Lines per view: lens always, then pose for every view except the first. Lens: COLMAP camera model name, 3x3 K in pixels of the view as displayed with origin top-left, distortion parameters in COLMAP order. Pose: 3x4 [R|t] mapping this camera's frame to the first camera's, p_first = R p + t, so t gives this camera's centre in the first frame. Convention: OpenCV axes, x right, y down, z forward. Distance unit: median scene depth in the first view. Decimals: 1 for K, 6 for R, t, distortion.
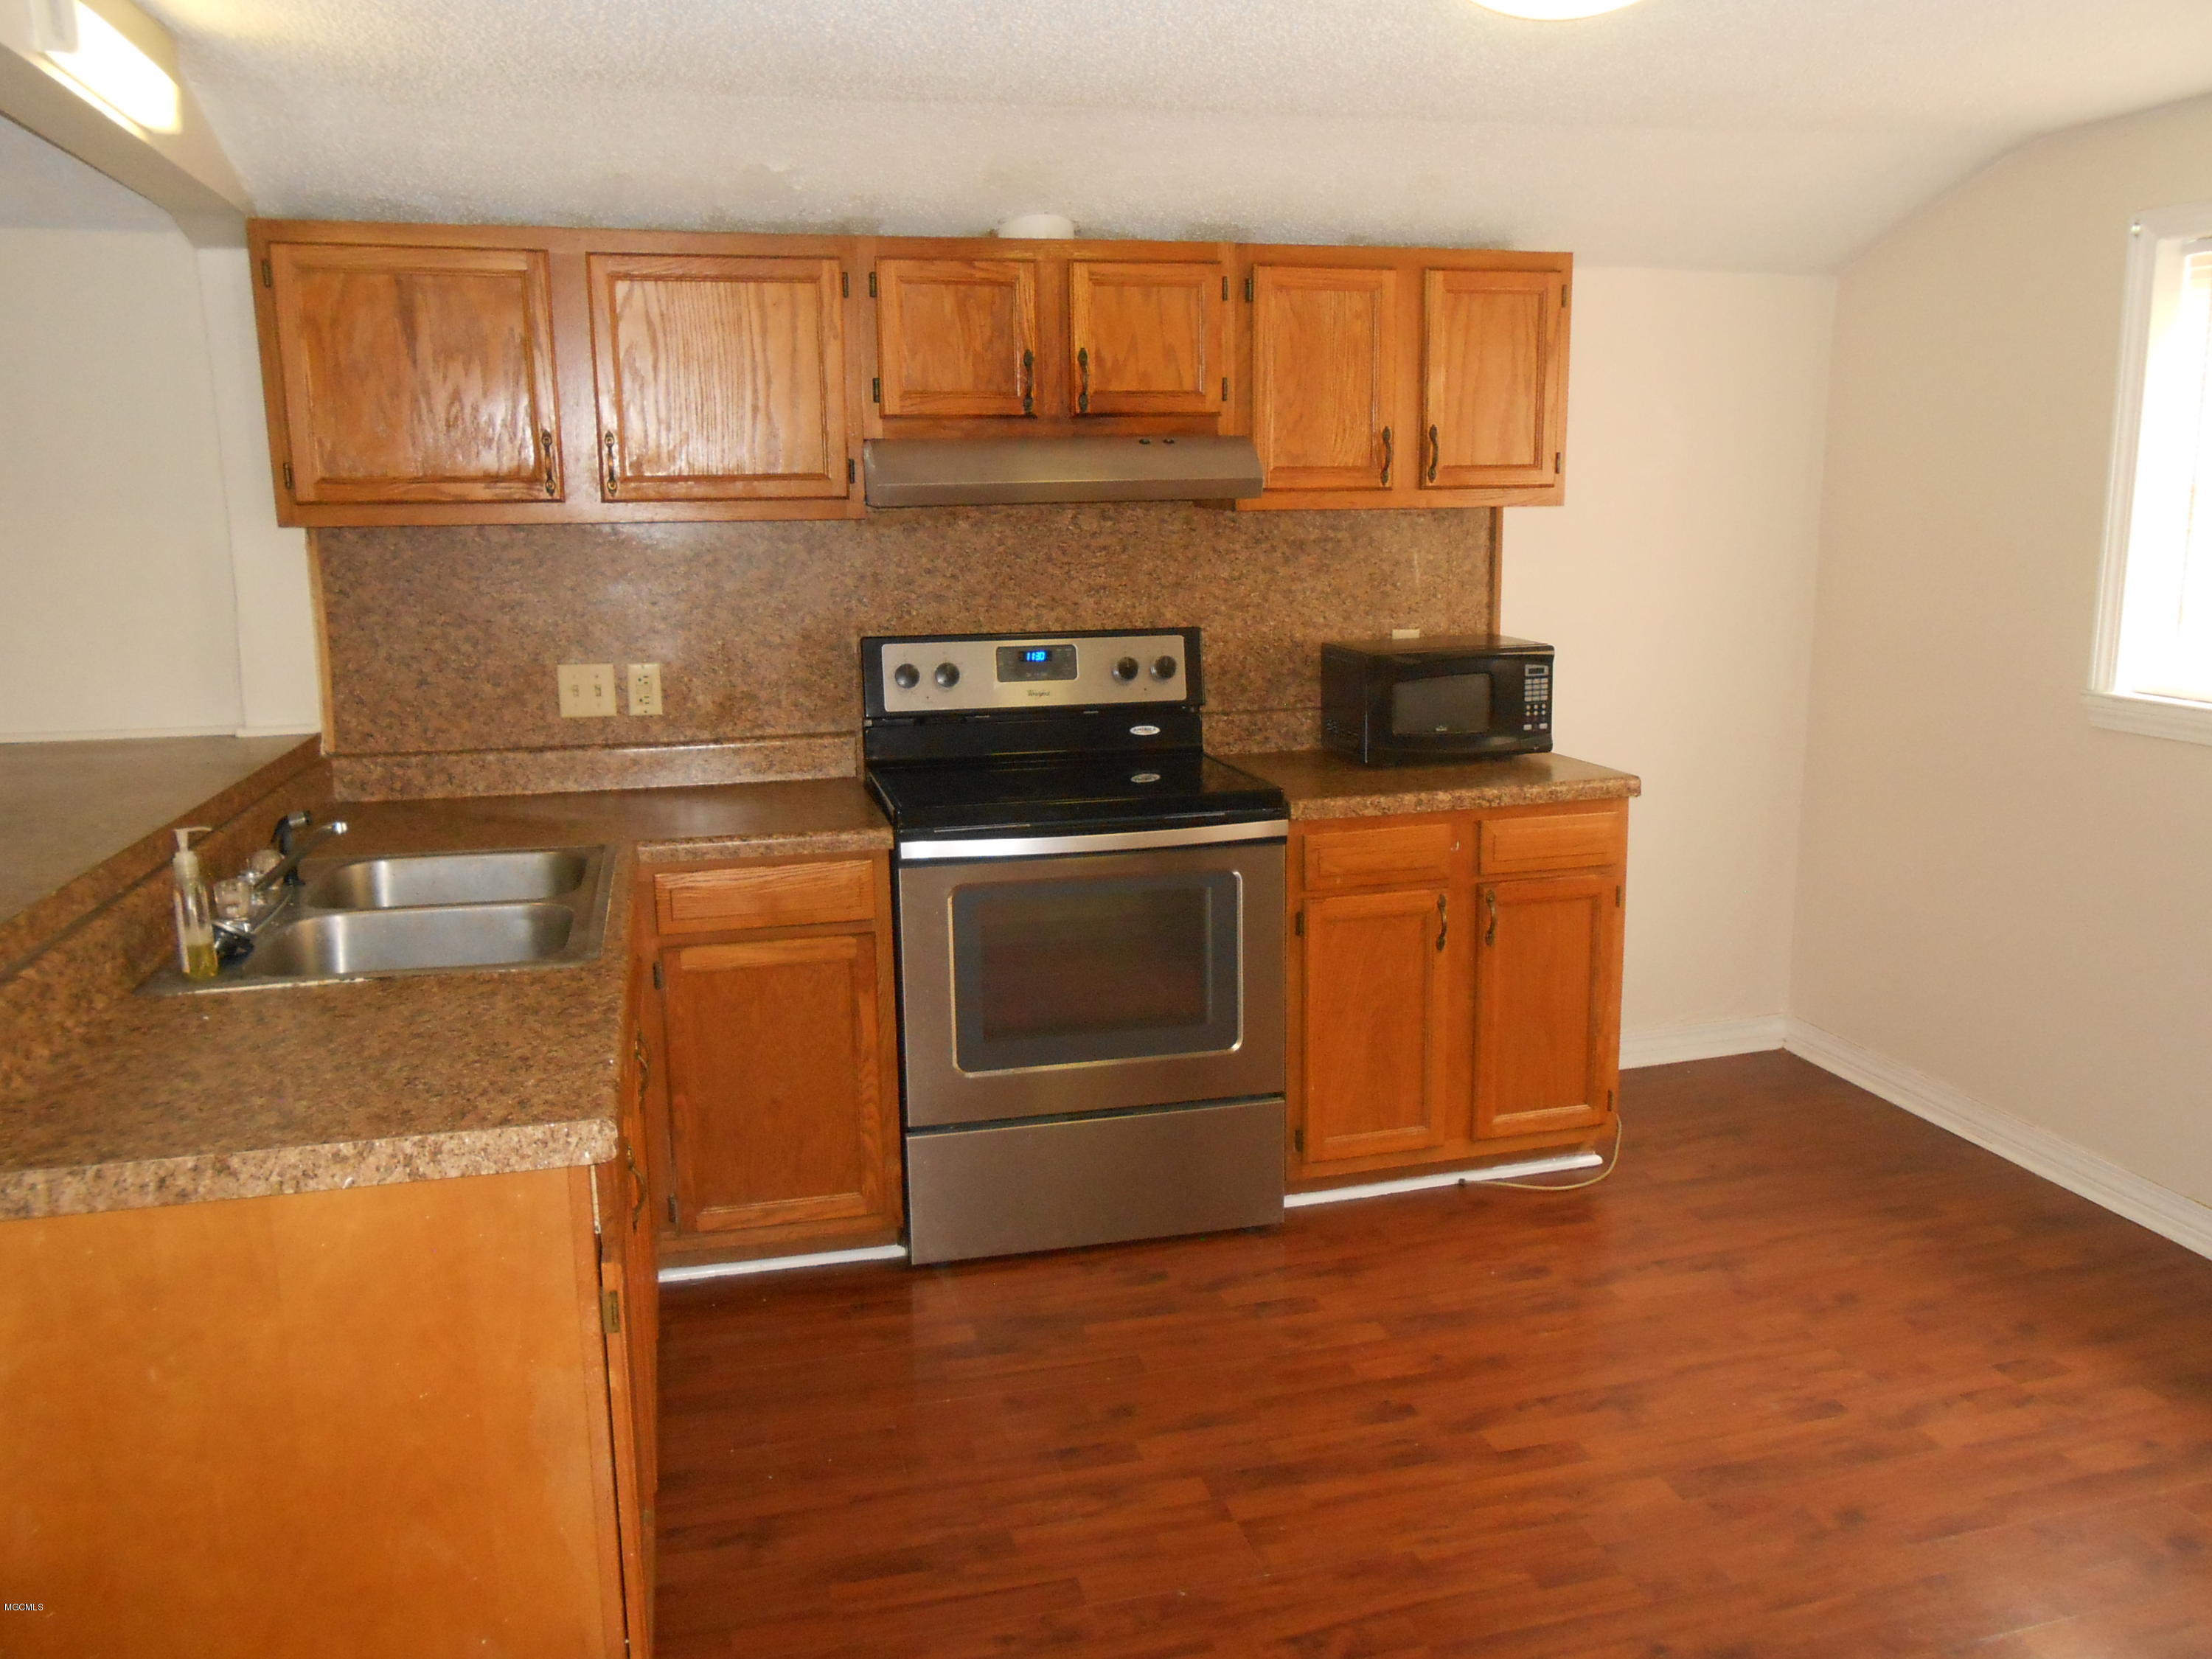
lens RADIAL K [[1729.5, 0, 1106.9], [0, 1729.5, 829.6], [0, 0, 1]] dist [-0.008313, -0.002917]
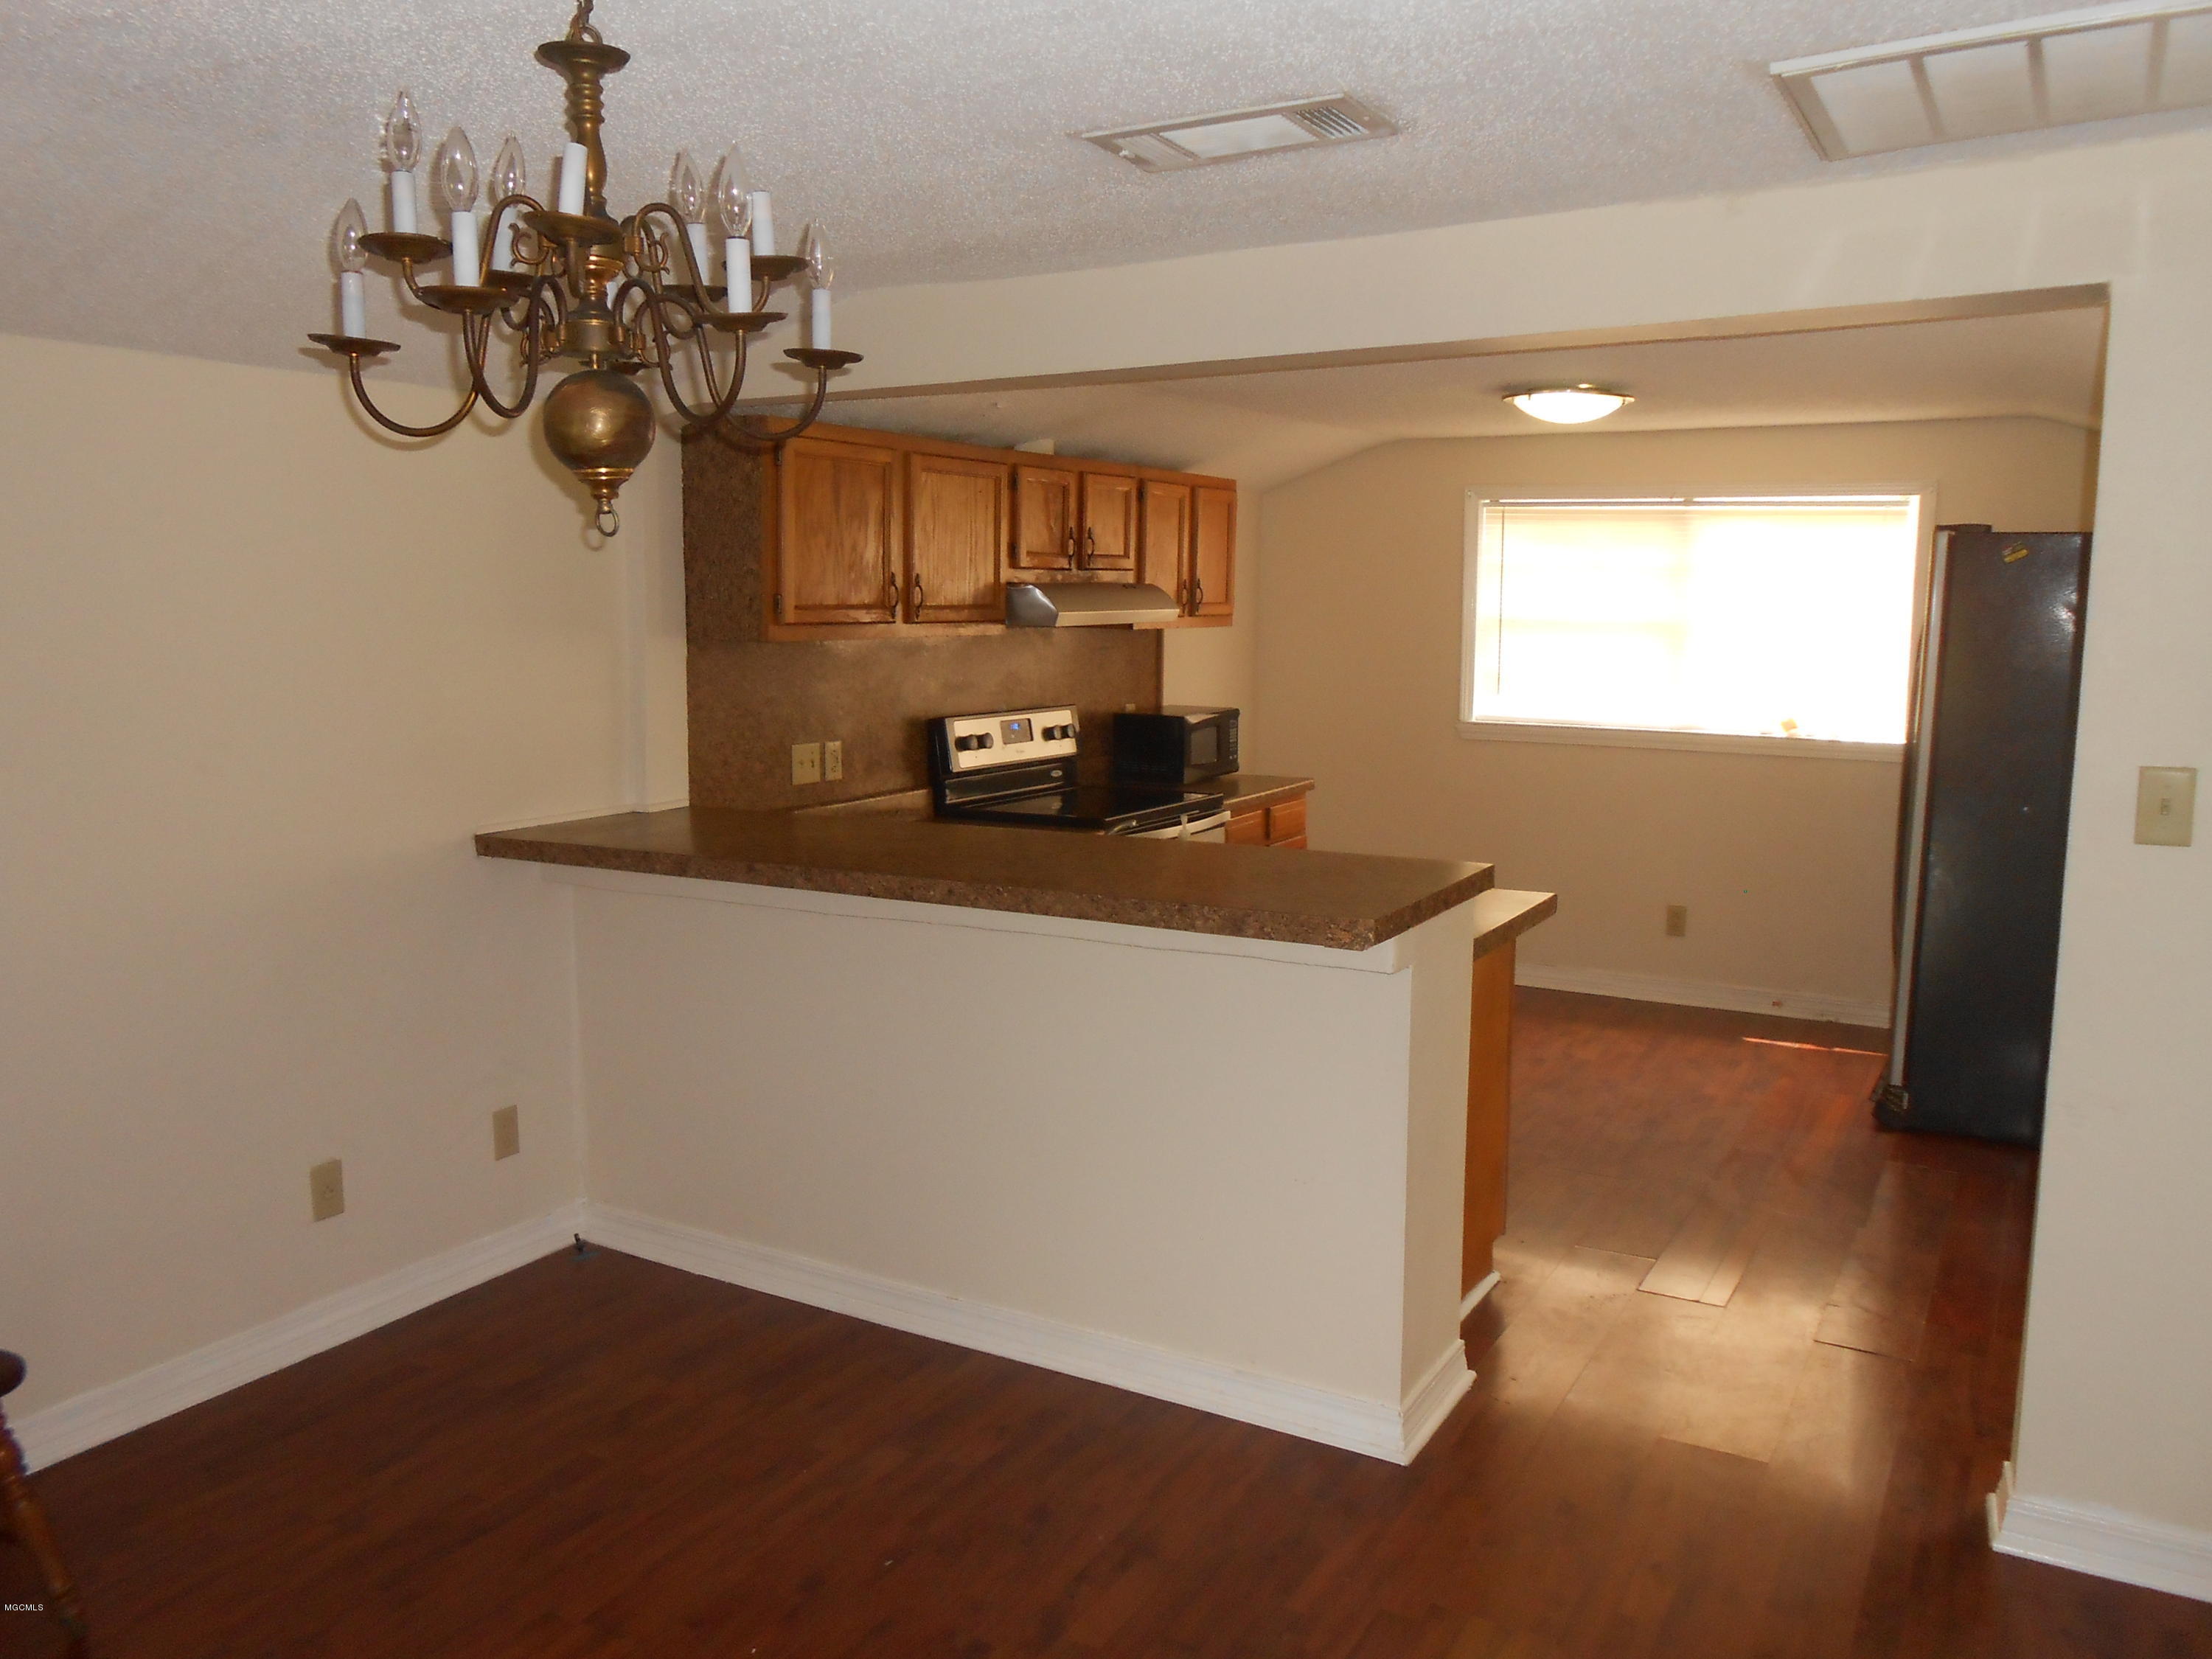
lens RADIAL K [[1729.5, 0, 1101.3], [0, 1729.5, 829.6], [0, 0, 1]] dist [-0.008313, -0.002917]
pose [[0.685797, -0.081024, 0.723268, -1.106641], [0.123463, 0.992332, -0.005901, 0.004759], [-0.717244, 0.093343, 0.690542, -0.064599]]
